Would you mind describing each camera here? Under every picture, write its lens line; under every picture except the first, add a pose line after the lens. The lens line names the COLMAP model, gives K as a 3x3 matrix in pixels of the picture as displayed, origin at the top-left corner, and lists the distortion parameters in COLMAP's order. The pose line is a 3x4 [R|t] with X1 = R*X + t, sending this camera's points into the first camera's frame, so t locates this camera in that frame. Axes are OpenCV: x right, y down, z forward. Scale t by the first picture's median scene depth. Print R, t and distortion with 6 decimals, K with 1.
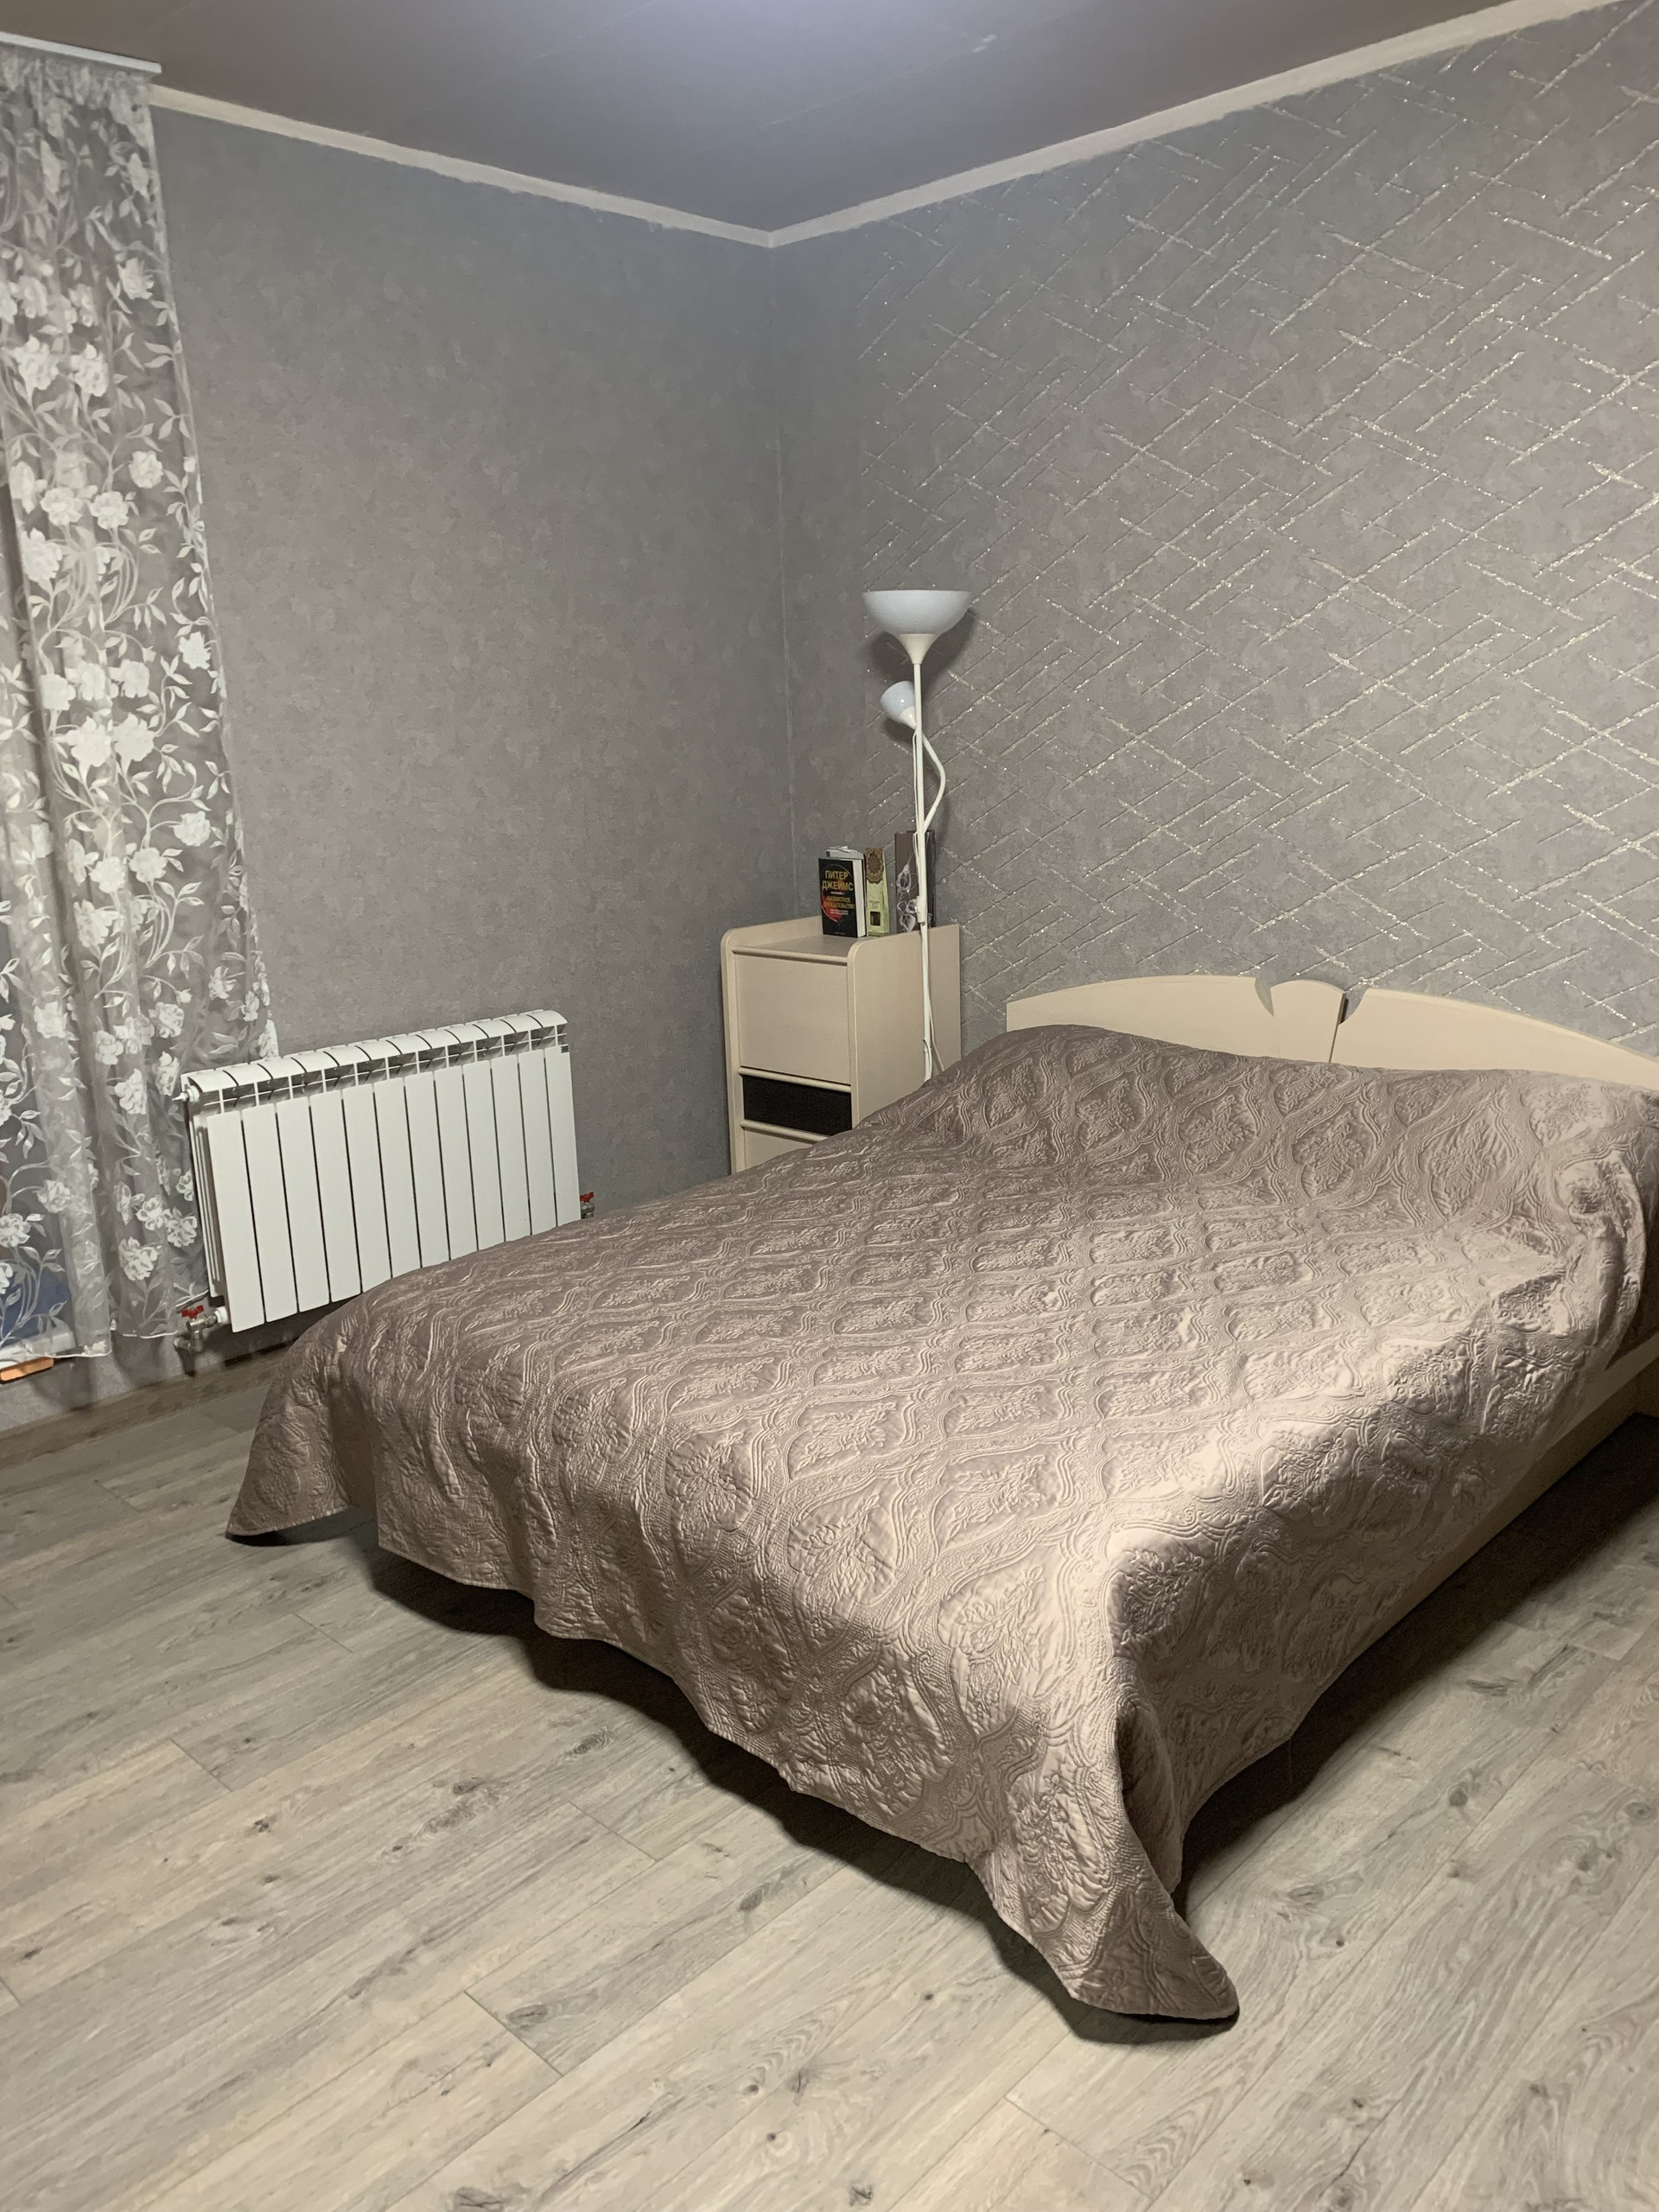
lens RADIAL K [[1695.4, 0, 824.4], [0, 1695.4, 1100.5], [0, 0, 1]] dist [0.039502, -0.039962]
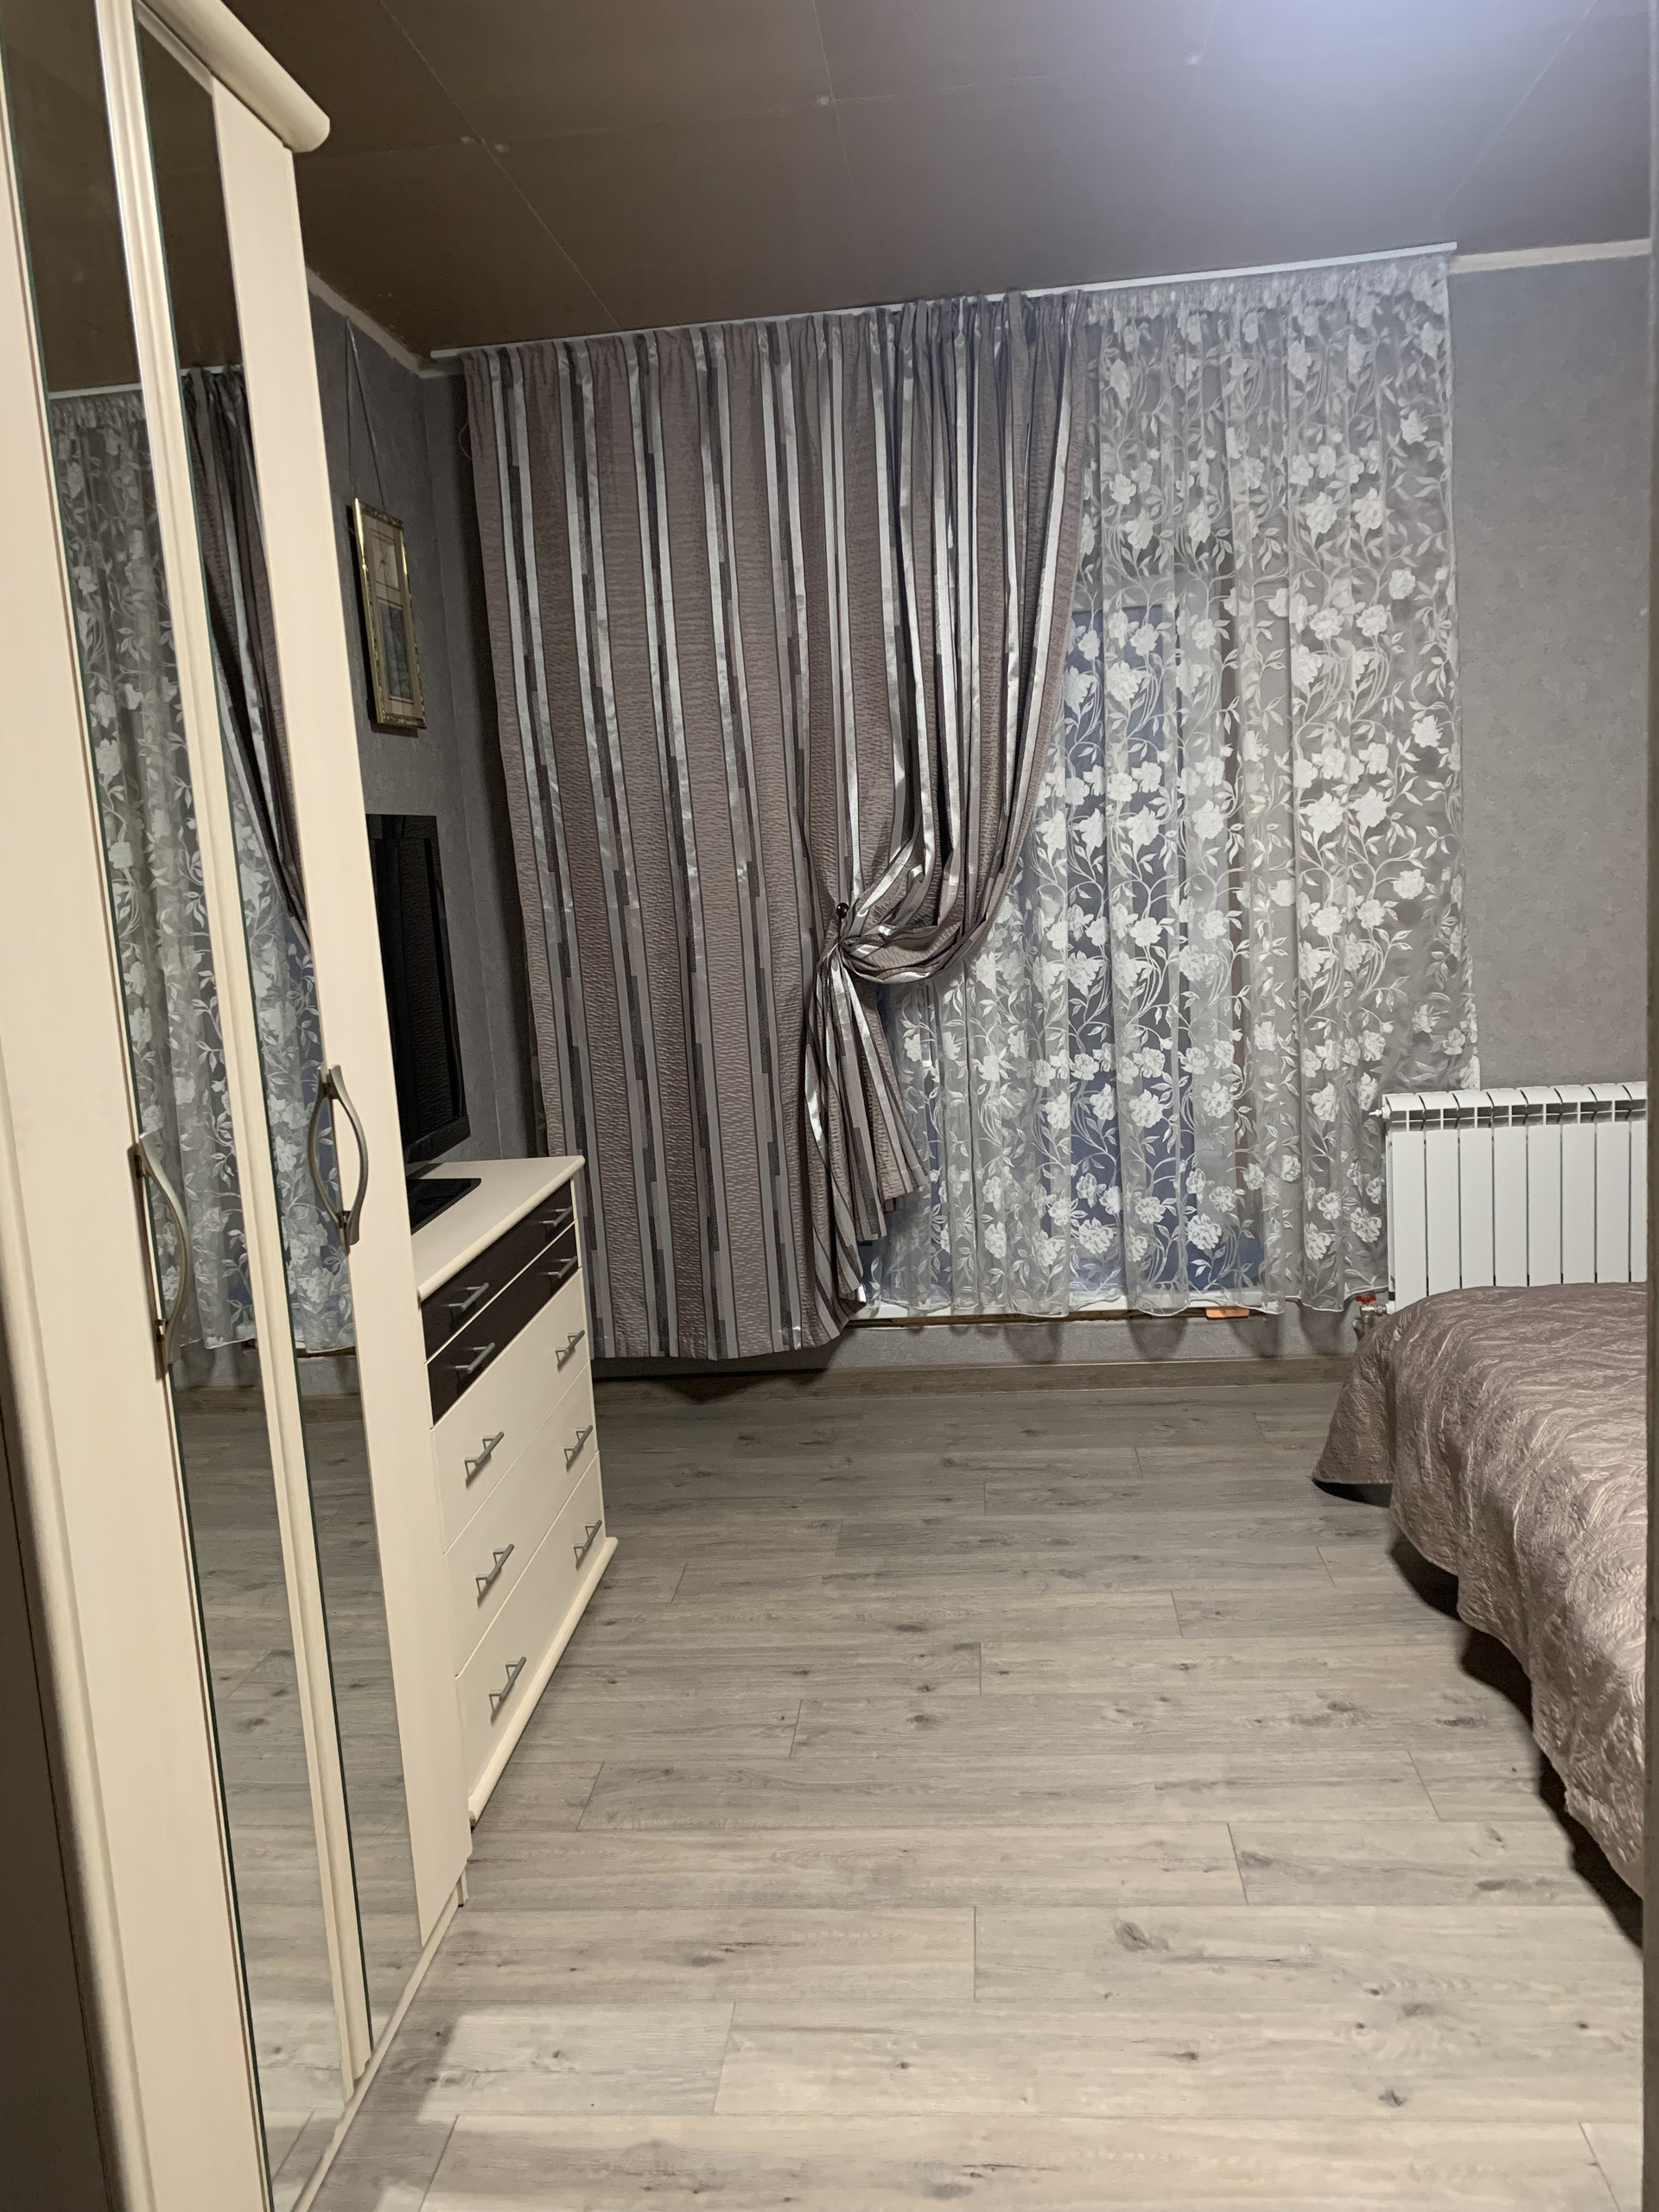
lens RADIAL K [[1695.4, 0, 800.4], [0, 1695.4, 1083.4], [0, 0, 1]] dist [0.039502, -0.039962]
pose [[0.615310, 0.106434, -0.781067, 0.310444], [-0.137352, 0.990162, 0.026723, 0.000979], [0.776227, 0.090838, 0.623875, -0.034926]]
